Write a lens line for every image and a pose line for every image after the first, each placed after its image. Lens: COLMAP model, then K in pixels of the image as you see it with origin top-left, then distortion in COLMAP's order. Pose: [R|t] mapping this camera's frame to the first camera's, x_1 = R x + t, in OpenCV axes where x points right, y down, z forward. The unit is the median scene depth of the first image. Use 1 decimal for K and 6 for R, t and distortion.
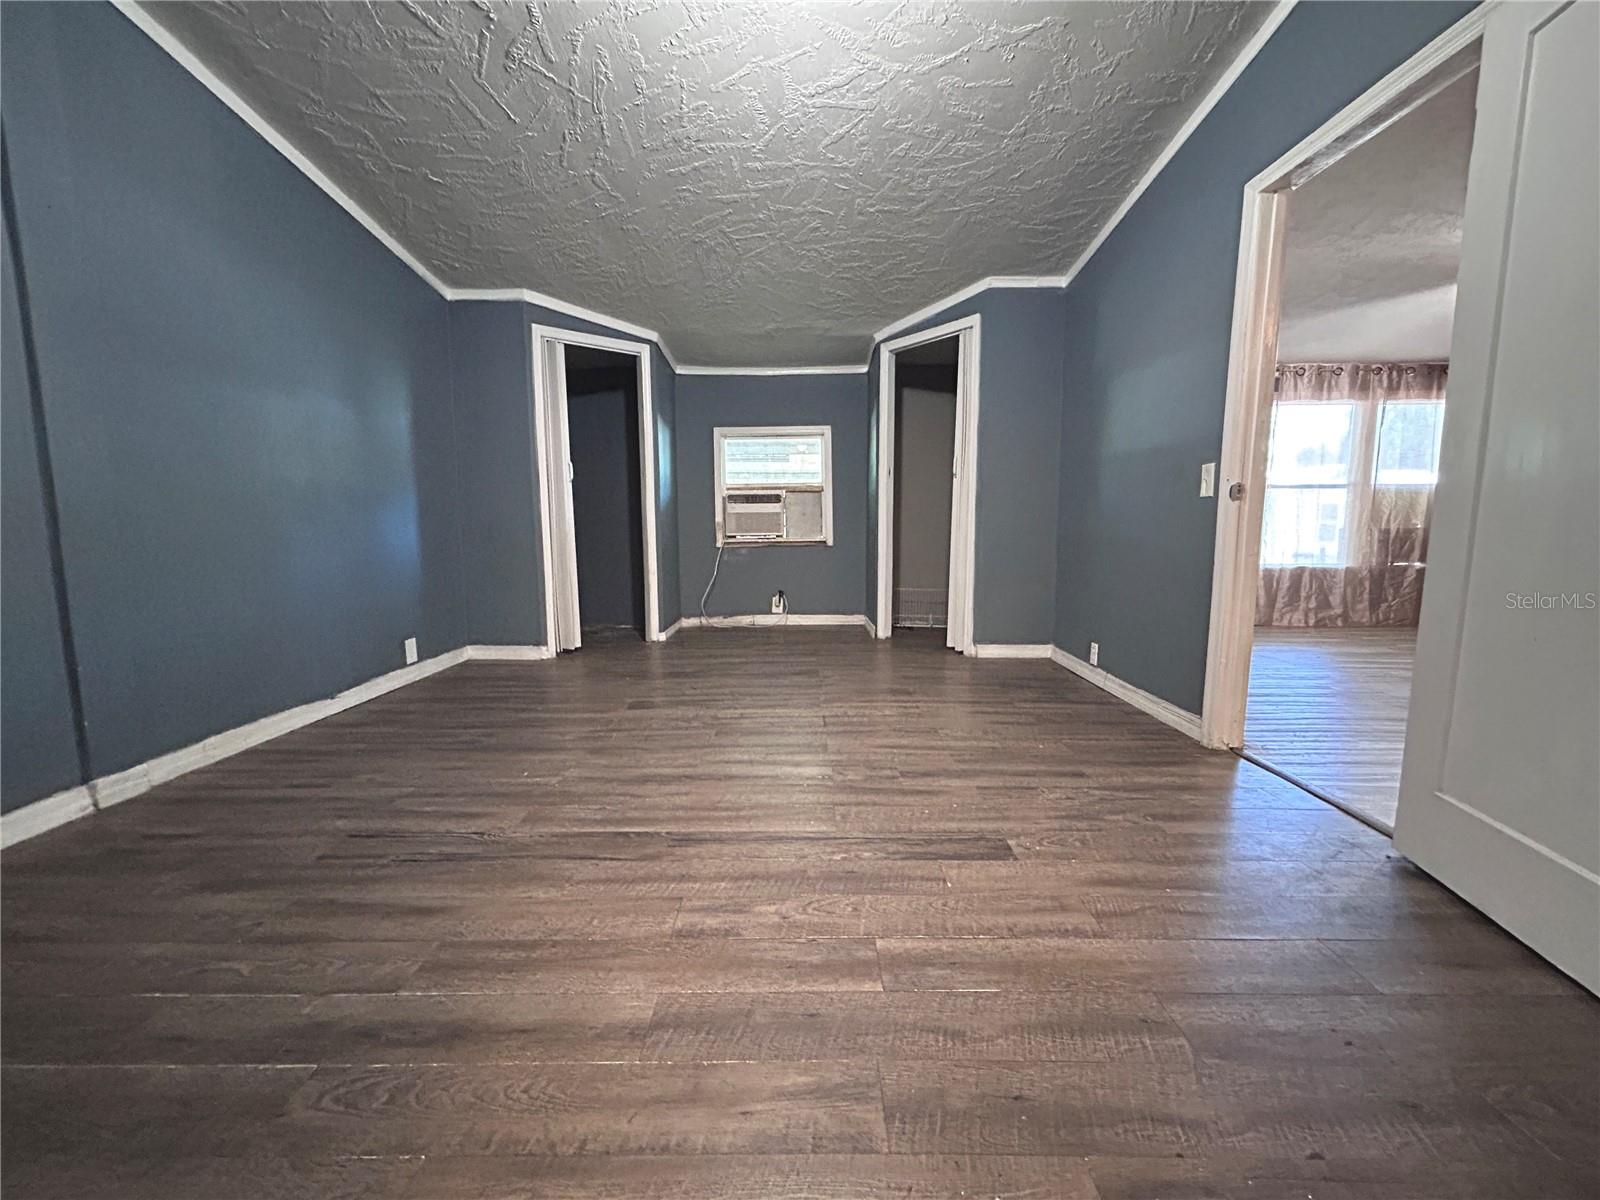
lens RADIAL K [[642.0, 0, 794.7], [0, 642.0, 600.3], [0, 0, 1]] dist [-0.002362, 0.000435]
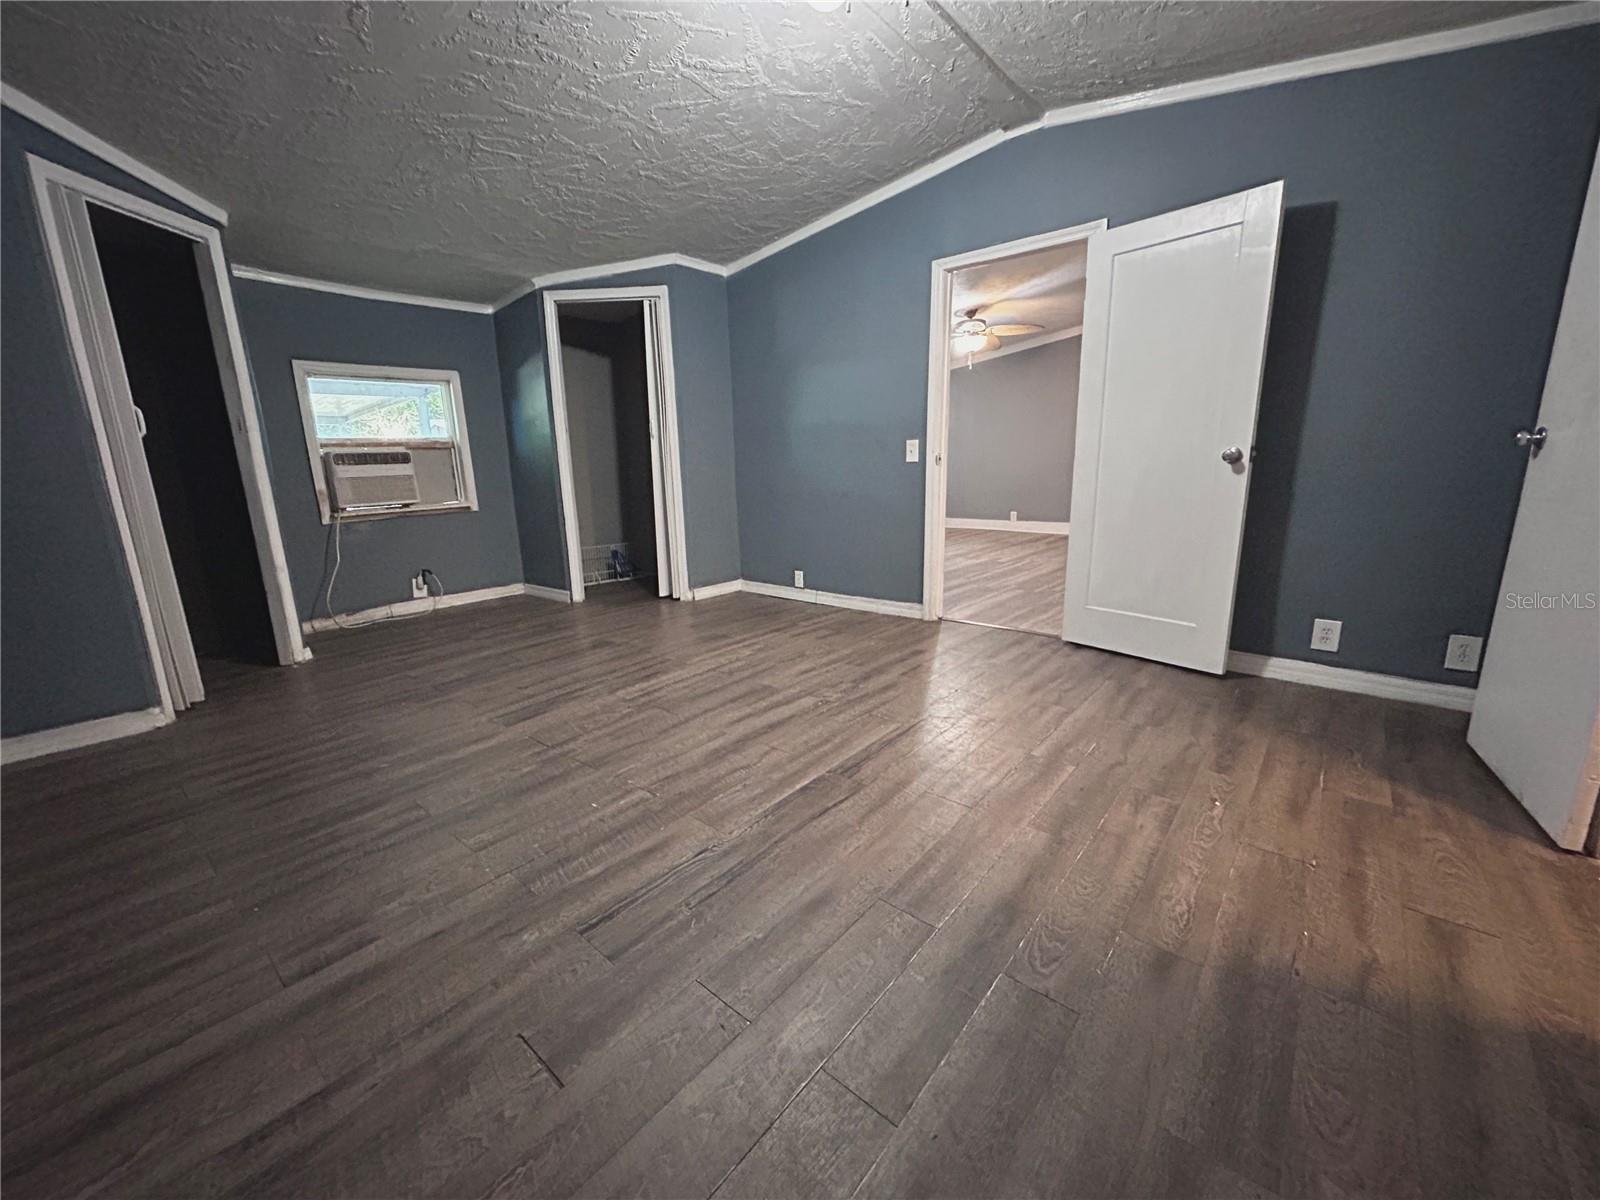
lens RADIAL K [[642.0, 0, 791.3], [0, 642.0, 598.1], [0, 0, 1]] dist [-0.002362, 0.000435]
pose [[0.642042, -0.175093, 0.746408, -0.586695], [0.114897, 0.984551, 0.132125, -0.059142], [-0.758011, 0.000931, 0.652241, 0.168645]]
